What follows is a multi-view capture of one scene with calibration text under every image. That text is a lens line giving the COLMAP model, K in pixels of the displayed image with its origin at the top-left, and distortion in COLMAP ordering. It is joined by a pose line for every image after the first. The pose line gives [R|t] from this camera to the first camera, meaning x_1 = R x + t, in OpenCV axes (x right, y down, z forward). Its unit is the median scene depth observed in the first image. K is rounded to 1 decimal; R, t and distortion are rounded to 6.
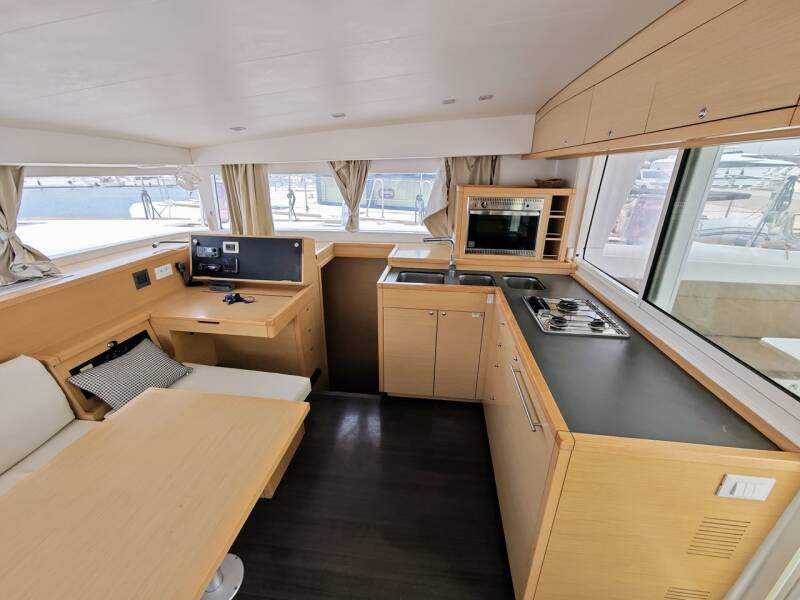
lens RADIAL K [[331.8, 0, 403.8], [0, 331.8, 300.3], [0, 0, 1]] dist [-0.000073, 0.000404]
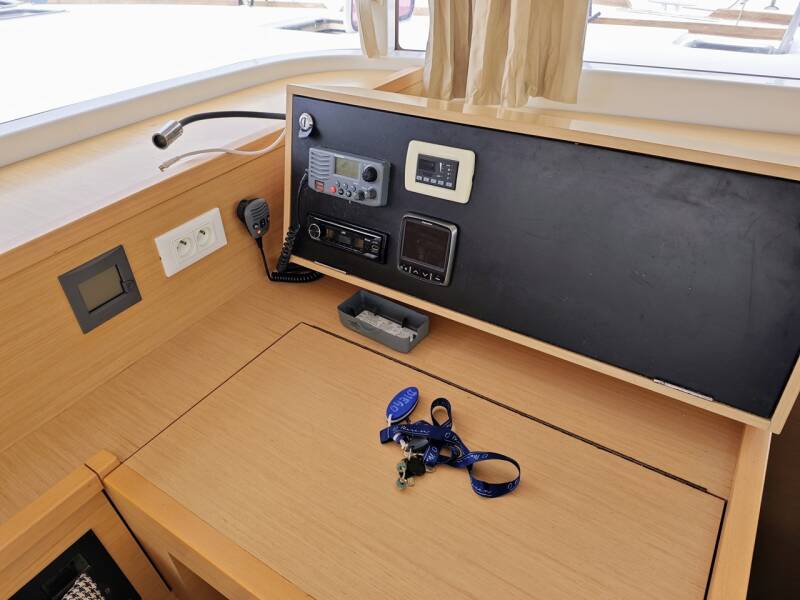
lens RADIAL K [[545.9, 0, 400.0], [0, 545.9, 300.0], [0, 0, 1]] dist [-0.000371, -0.000203]
pose [[0.897711, 0.228936, -0.376434, -0.389814], [-0.125886, 0.952061, 0.278806, -0.176178], [0.422217, -0.202900, 0.883495, 0.655550]]
